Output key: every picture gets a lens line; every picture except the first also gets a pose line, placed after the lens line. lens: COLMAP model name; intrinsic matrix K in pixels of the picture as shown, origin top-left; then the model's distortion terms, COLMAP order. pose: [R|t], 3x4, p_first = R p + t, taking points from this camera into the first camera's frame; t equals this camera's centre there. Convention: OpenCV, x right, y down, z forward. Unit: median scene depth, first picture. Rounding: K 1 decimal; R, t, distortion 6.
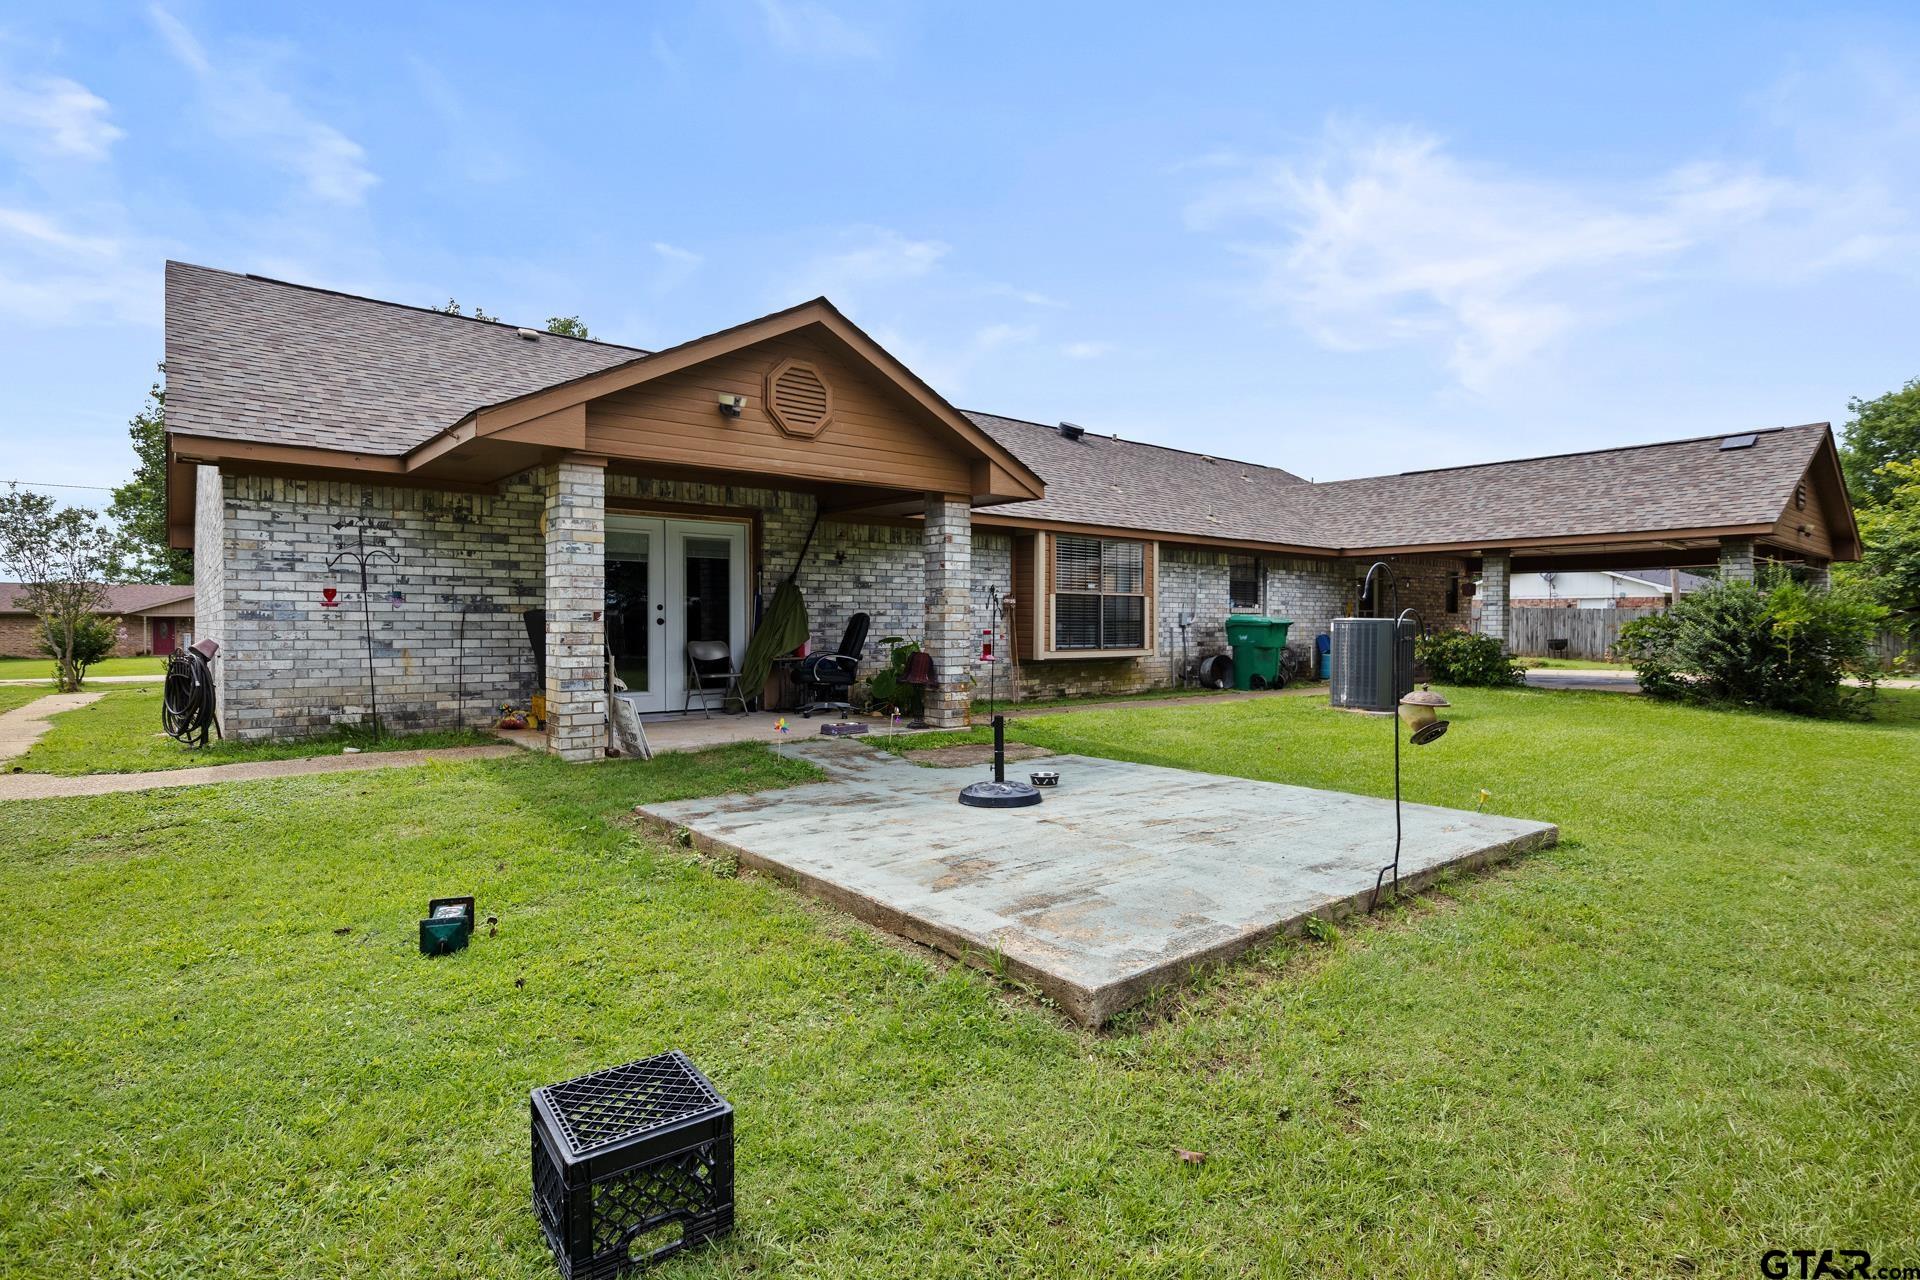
lens RADIAL K [[957.3, 0, 965.6], [0, 957.3, 628.8], [0, 0, 1]] dist [-0.002320, -0.001182]
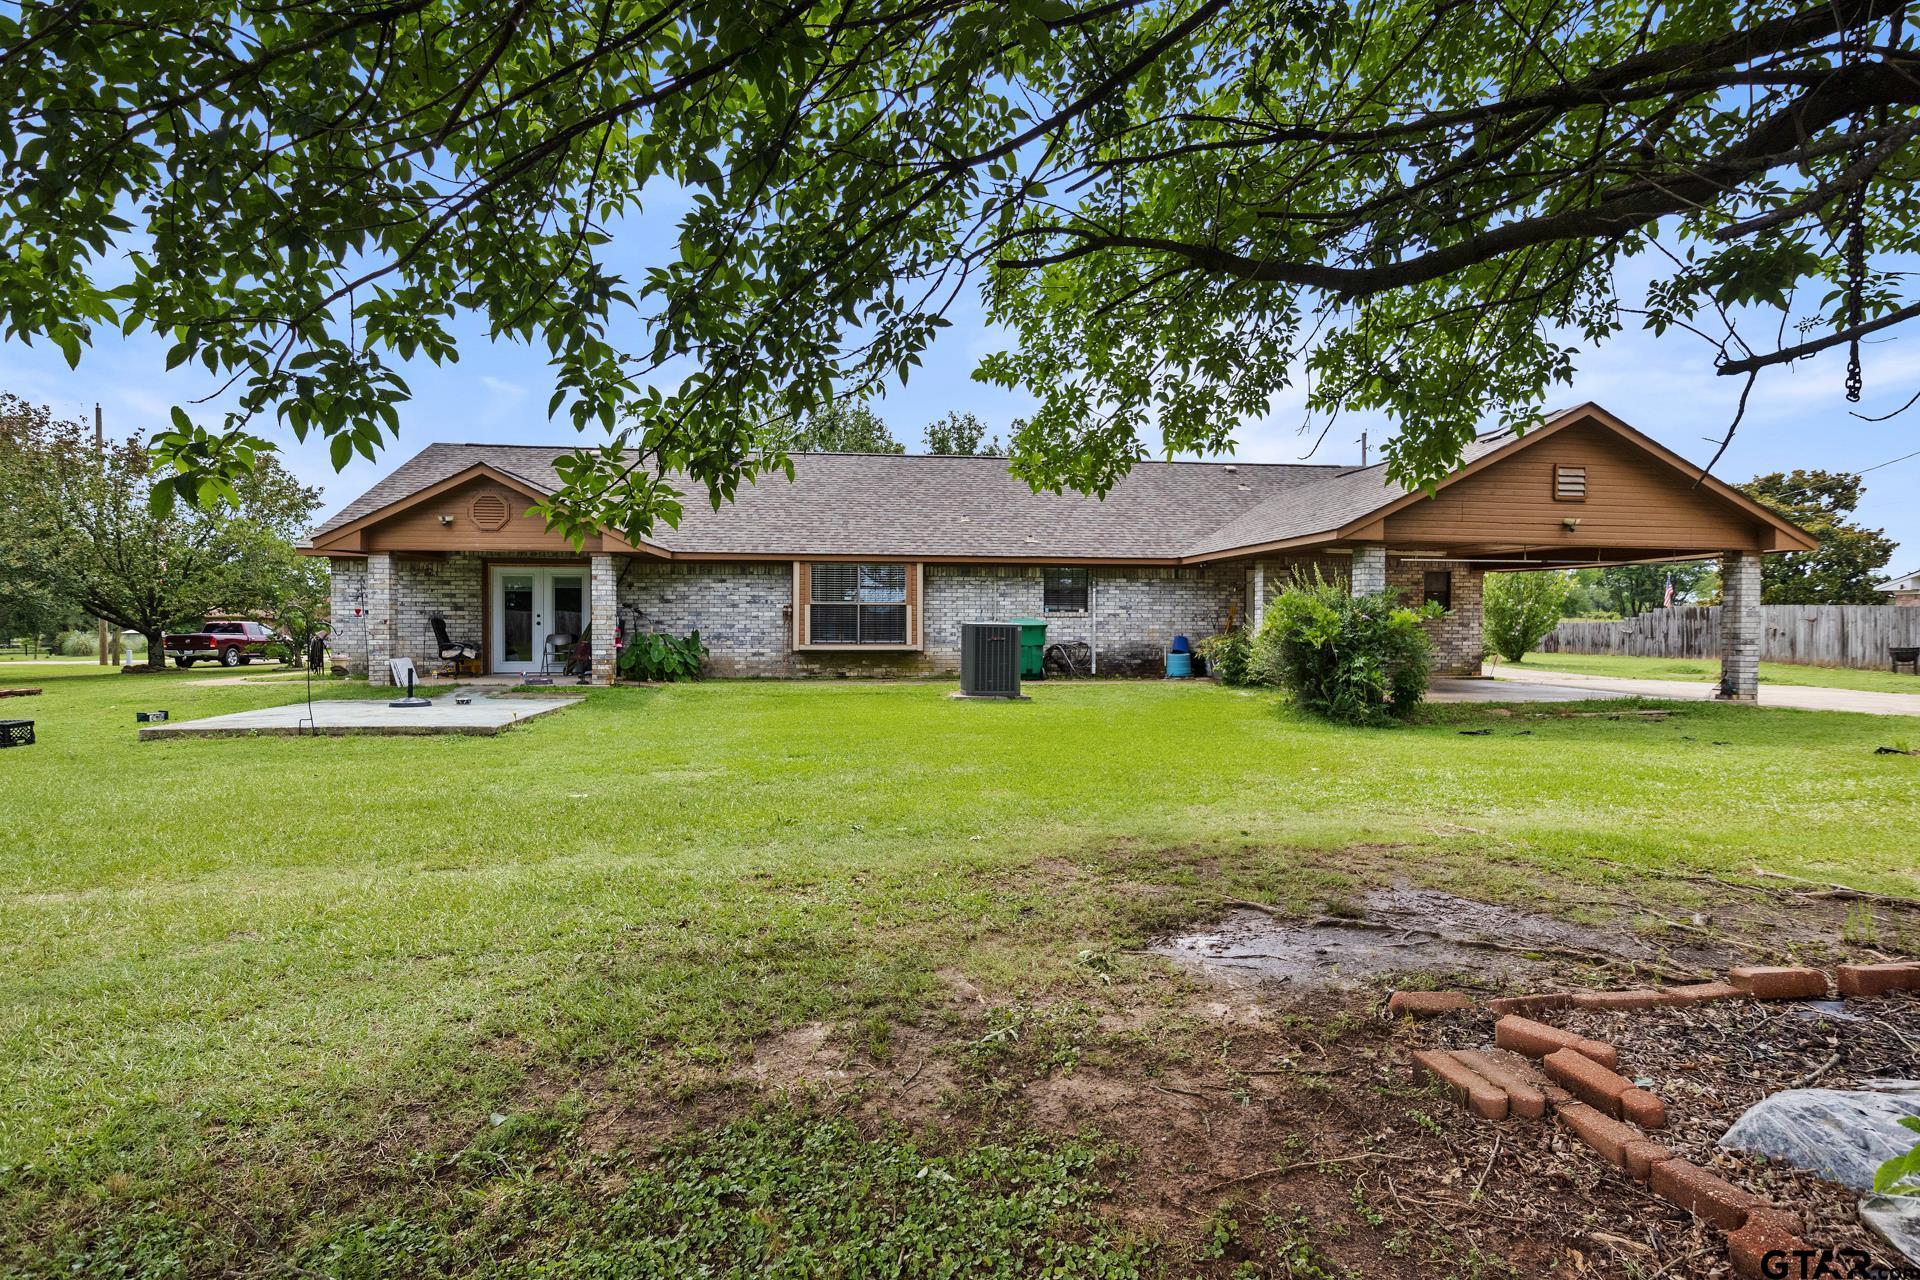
lens RADIAL K [[957.3, 0, 965.6], [0, 957.3, 628.8], [0, 0, 1]] dist [-0.002320, -0.001182]
pose [[0.837547, 0.007393, -0.546315, 1.017427], [-0.005750, 0.999972, 0.004717, -0.007878], [0.546335, -0.000809, 0.837566, -0.066920]]
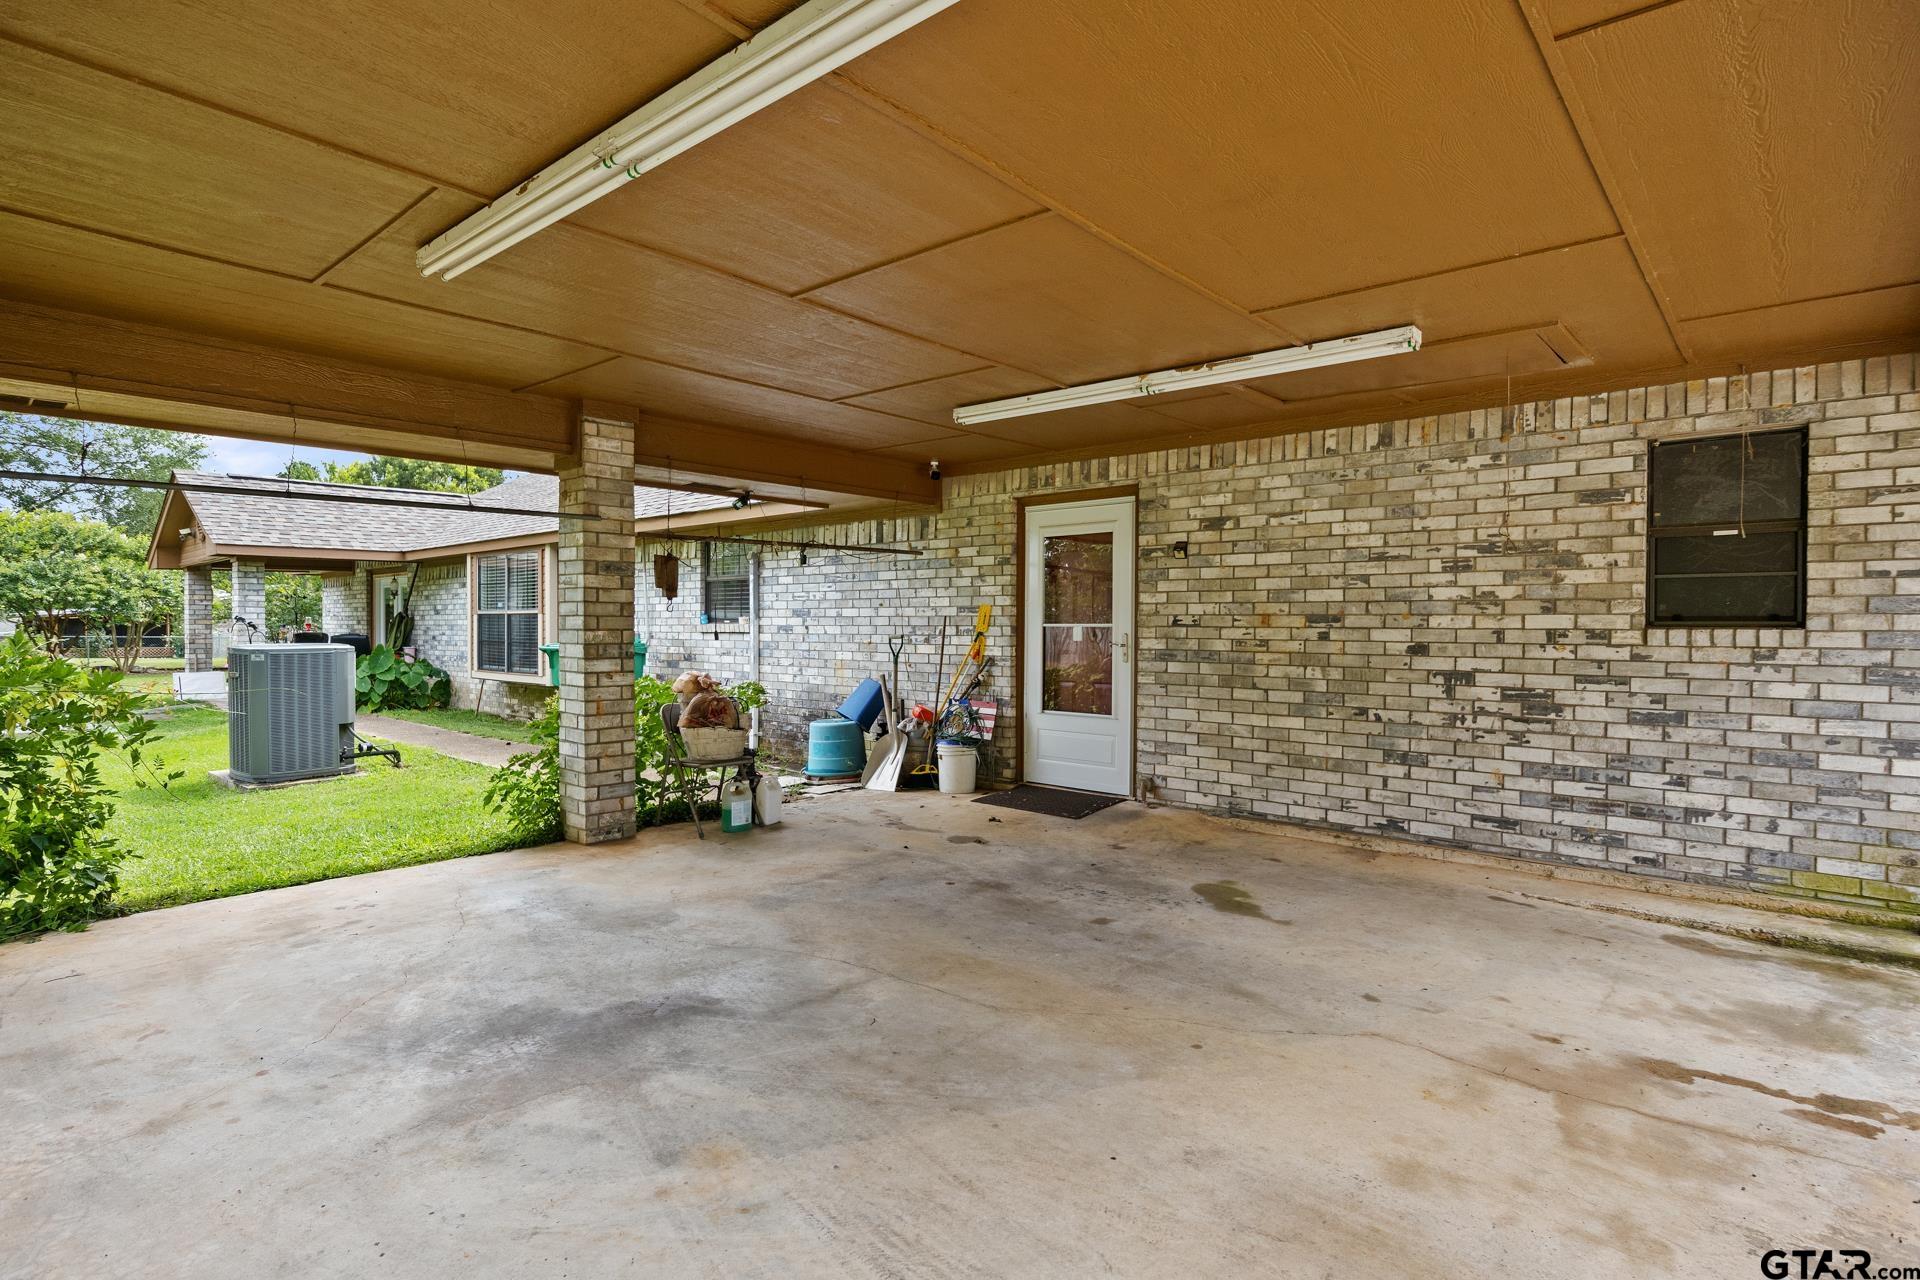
lens RADIAL K [[957.3, 0, 965.6], [0, 957.3, 628.8], [0, 0, 1]] dist [-0.002320, -0.001182]
pose [[0.147795, 0.002874, -0.989014, 1.113737], [-0.006500, 0.999977, 0.001934, -0.025323], [0.988997, 0.006142, 0.147811, 1.296033]]
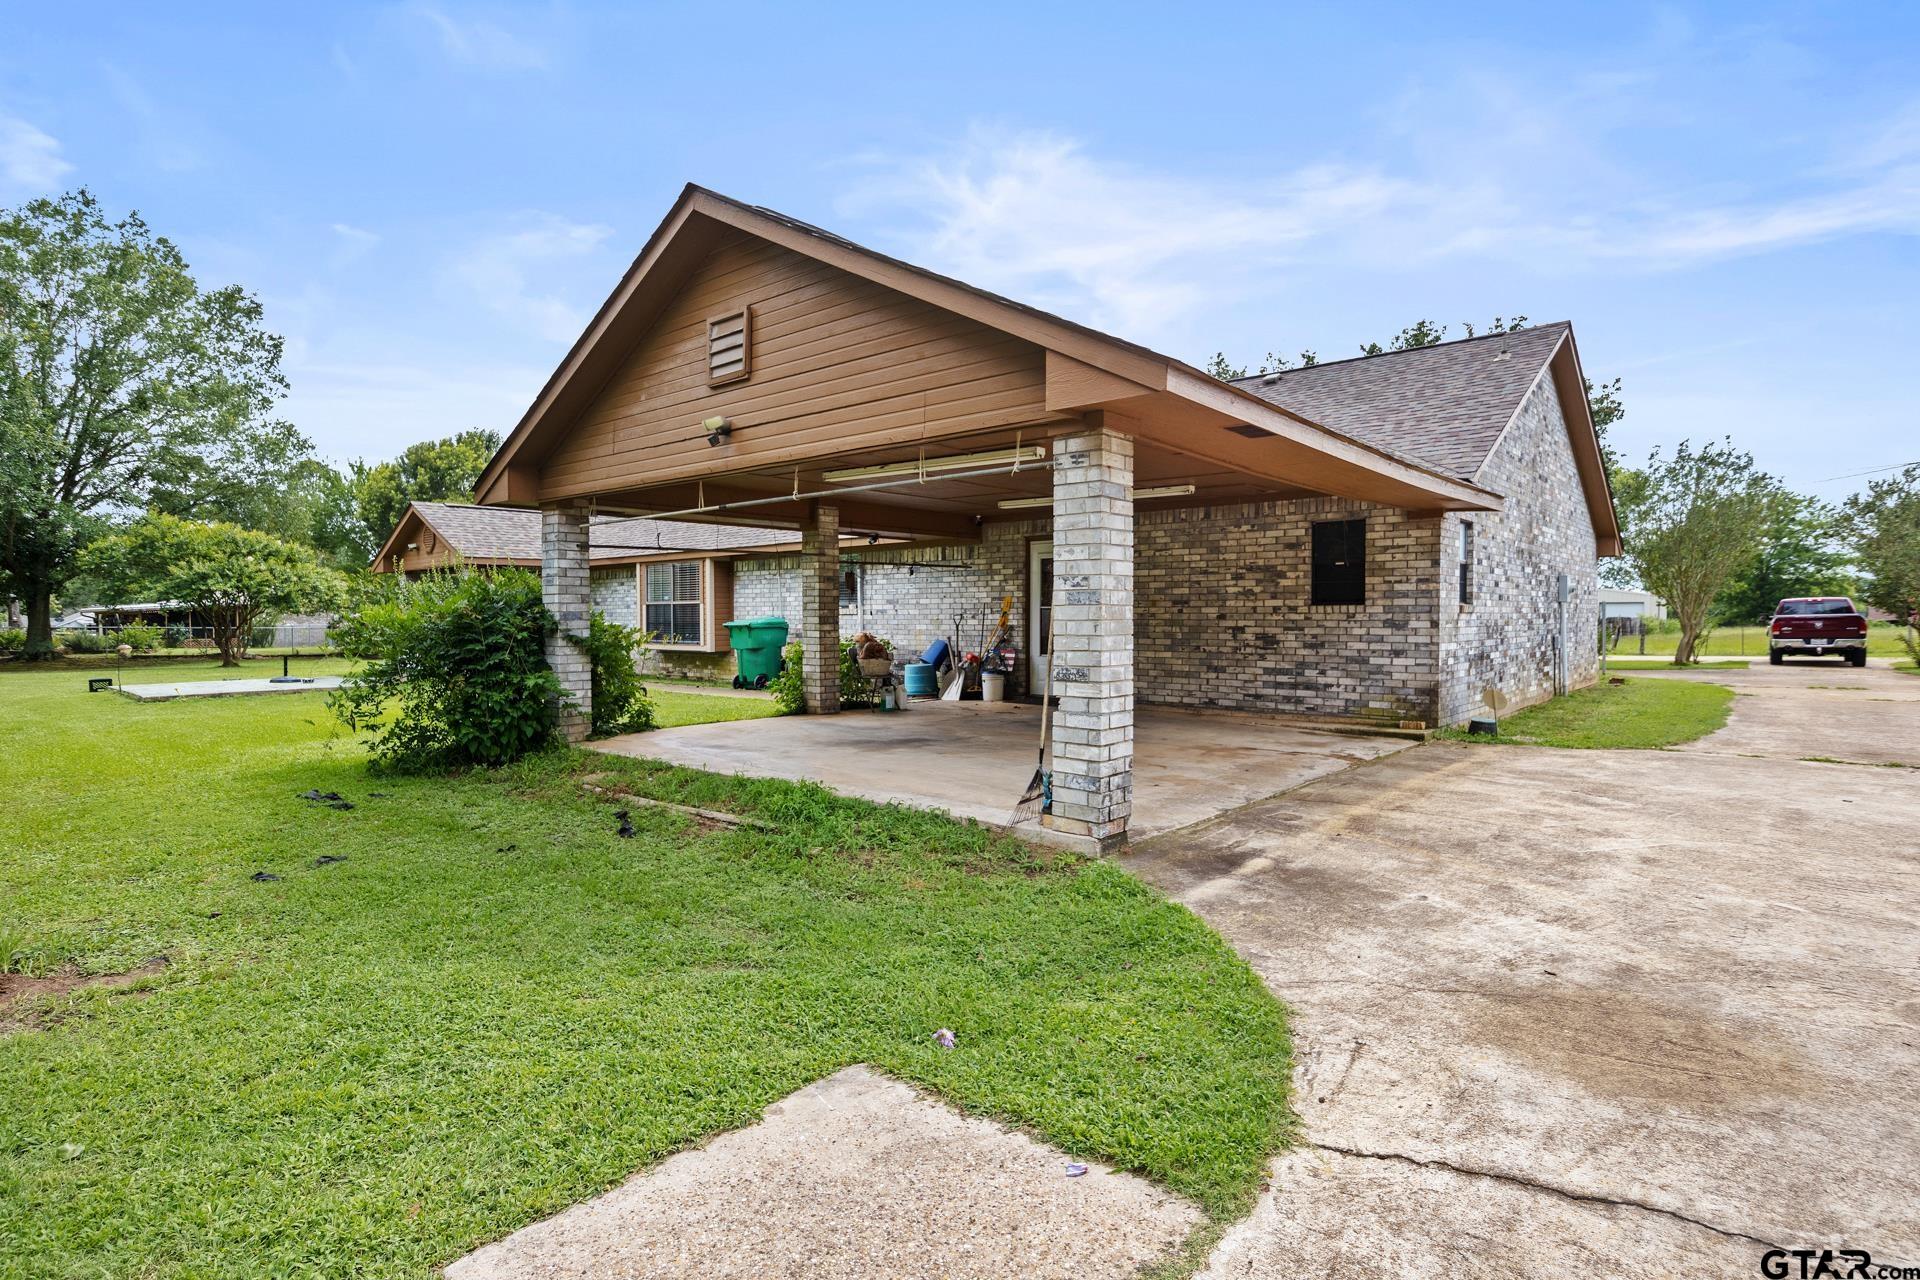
lens RADIAL K [[957.3, 0, 965.6], [0, 957.3, 628.8], [0, 0, 1]] dist [-0.002320, -0.001182]
pose [[0.159932, 0.011794, -0.987058, 1.538074], [-0.000687, 0.999930, 0.011837, -0.016331], [0.987128, -0.001215, 0.159929, 1.187391]]
